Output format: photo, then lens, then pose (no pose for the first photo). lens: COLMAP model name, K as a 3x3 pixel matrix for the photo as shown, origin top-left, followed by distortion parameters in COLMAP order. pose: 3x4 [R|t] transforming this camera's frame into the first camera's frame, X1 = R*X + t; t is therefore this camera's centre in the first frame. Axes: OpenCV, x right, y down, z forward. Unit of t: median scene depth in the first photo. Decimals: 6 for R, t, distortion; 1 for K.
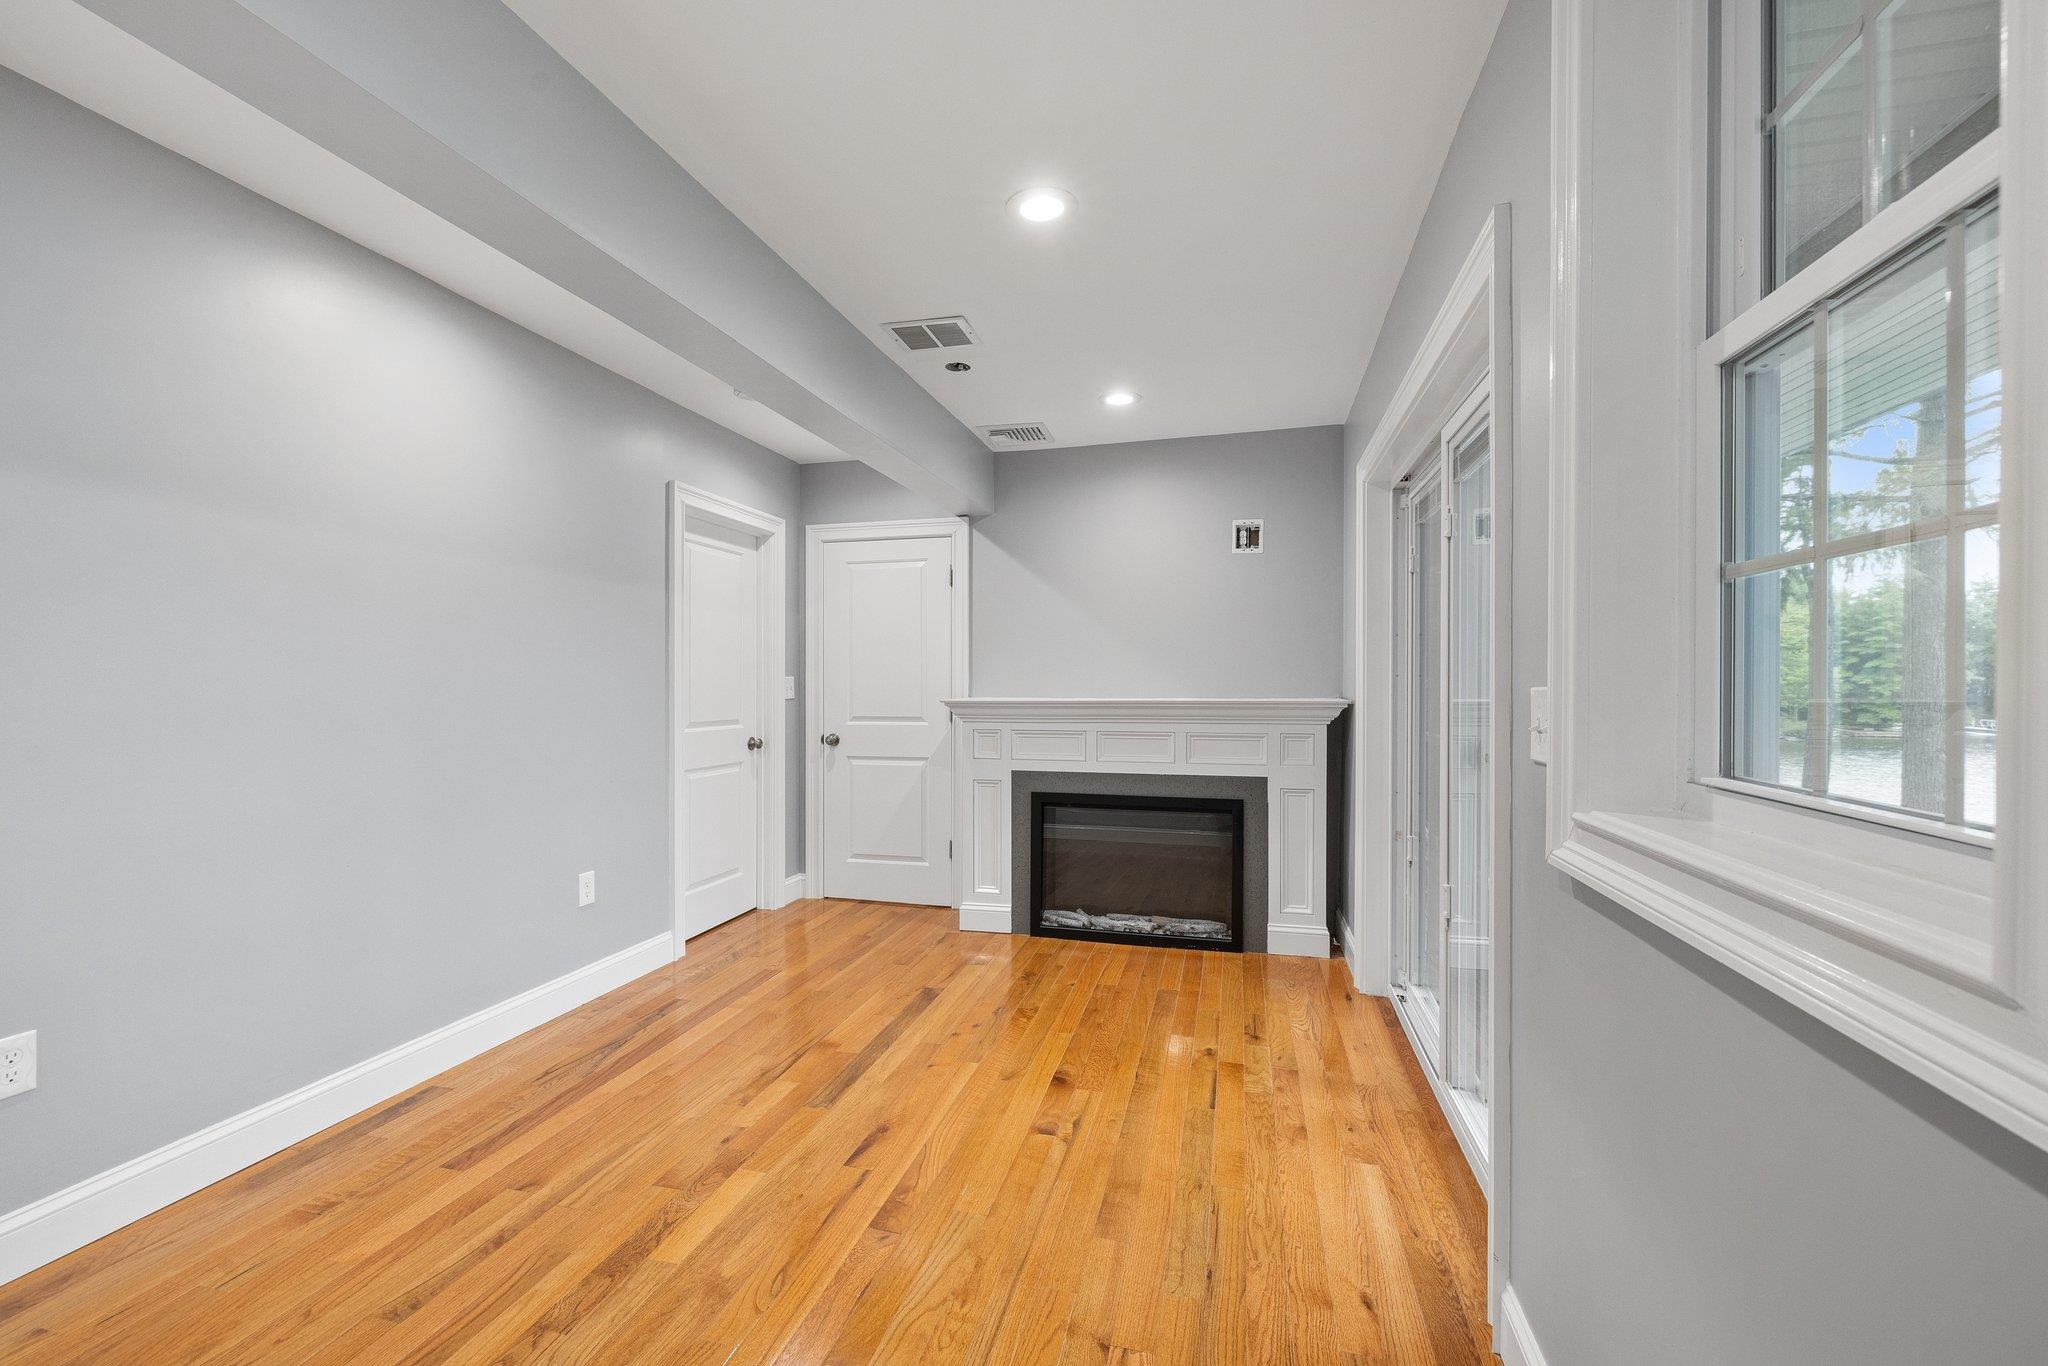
lens RADIAL K [[853.2, 0, 1013.0], [0, 853.2, 677.1], [0, 0, 1]] dist [0.013515, 0.000071]
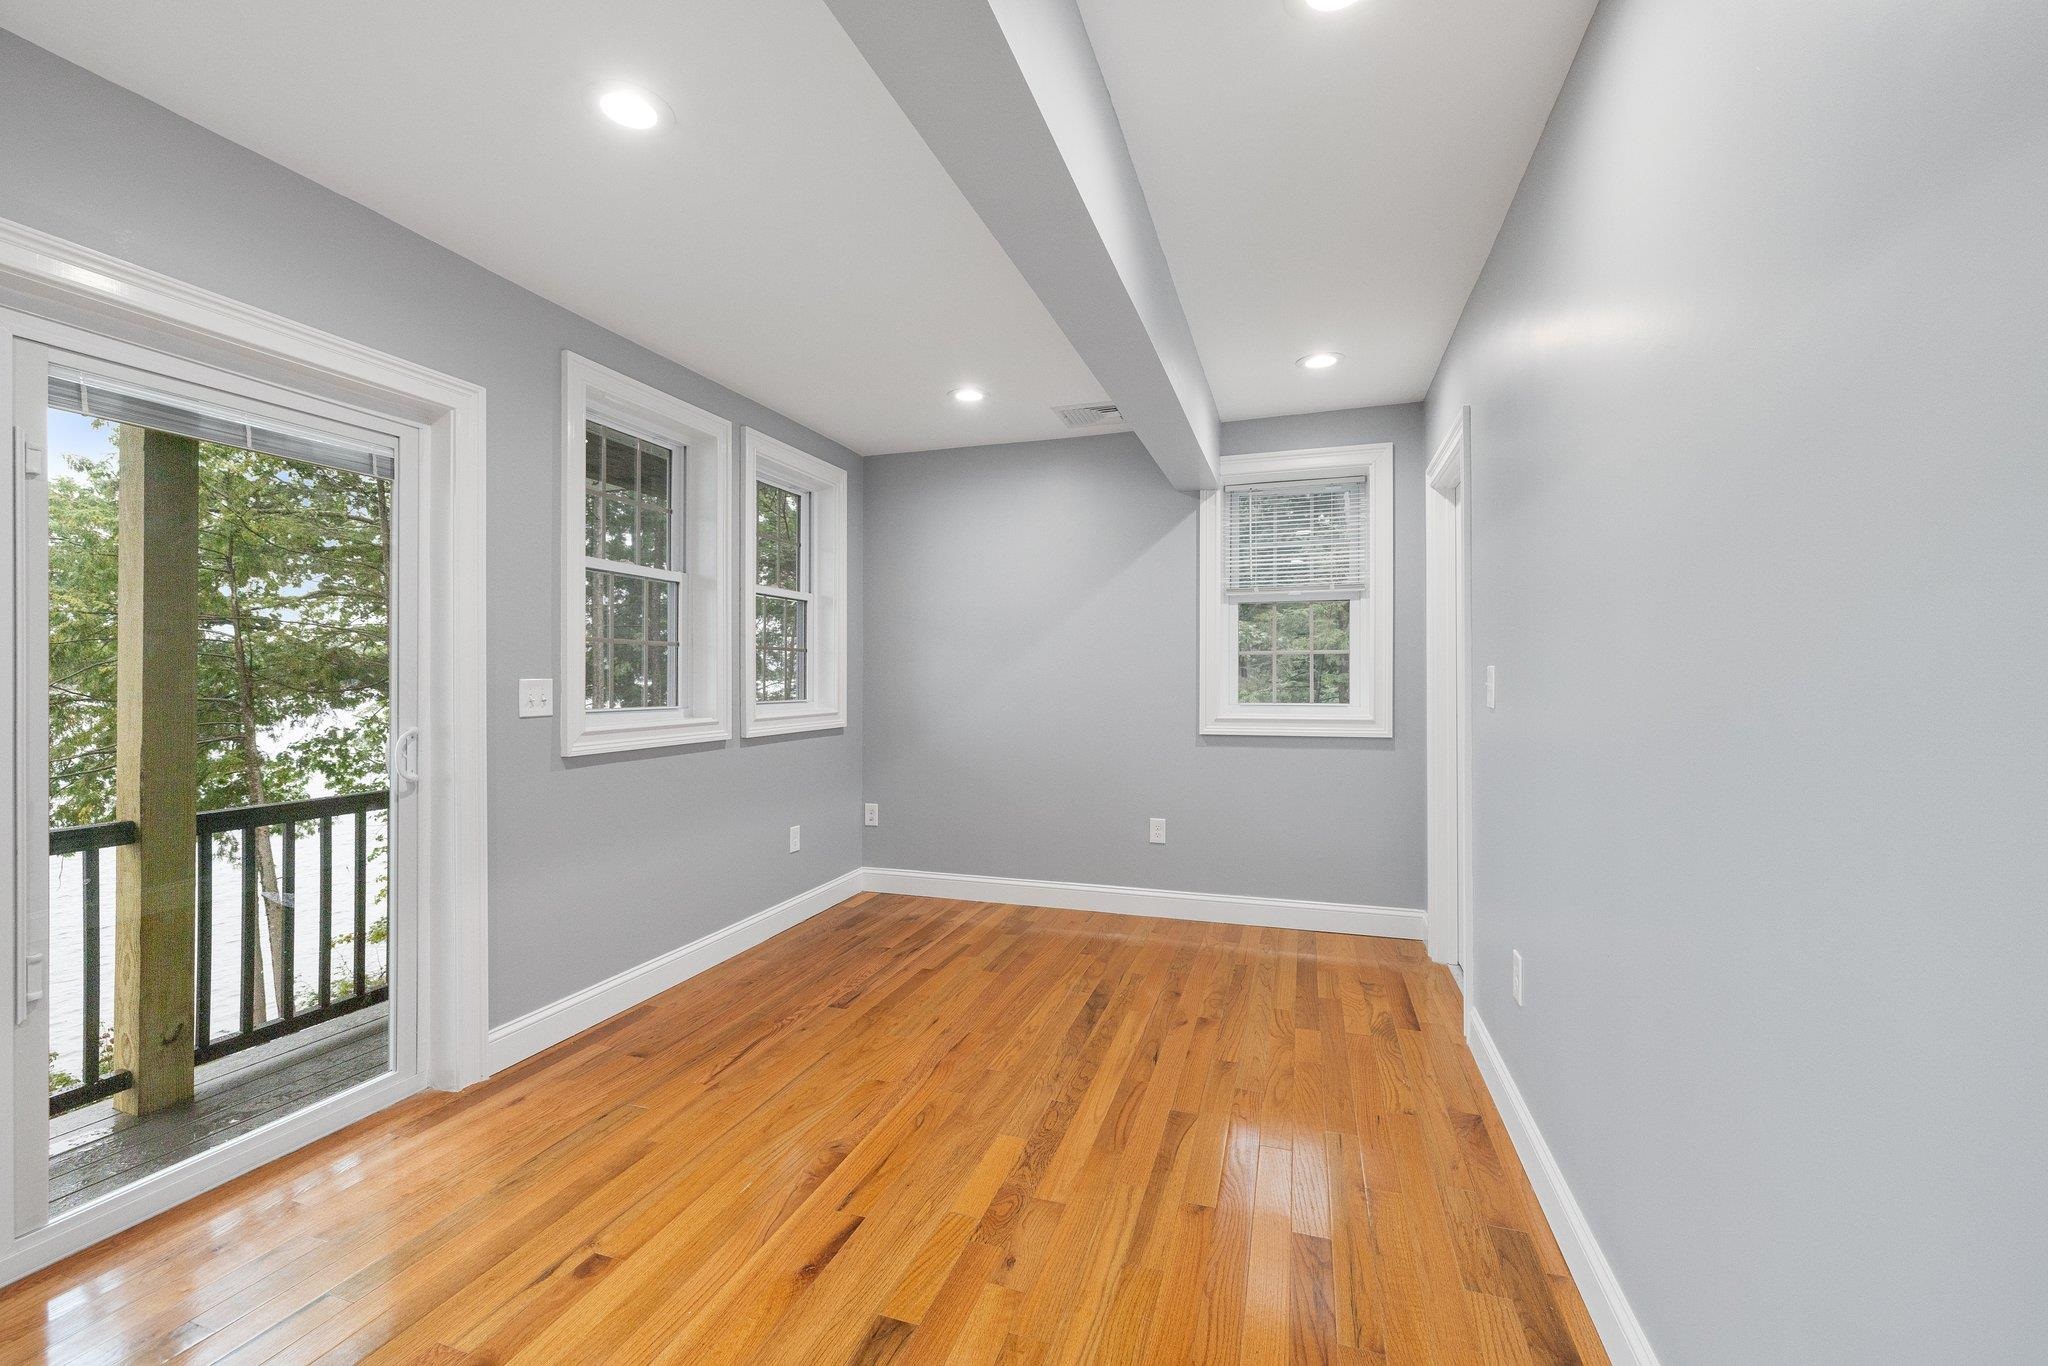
lens RADIAL K [[853.2, 0, 1013.0], [0, 853.2, 677.1], [0, 0, 1]] dist [0.013515, 0.000071]
pose [[-0.997235, 0.001222, 0.074297, -0.438545], [0.000636, 0.999968, -0.007918, 0.019553], [-0.074304, -0.007849, -0.997205, 1.972290]]
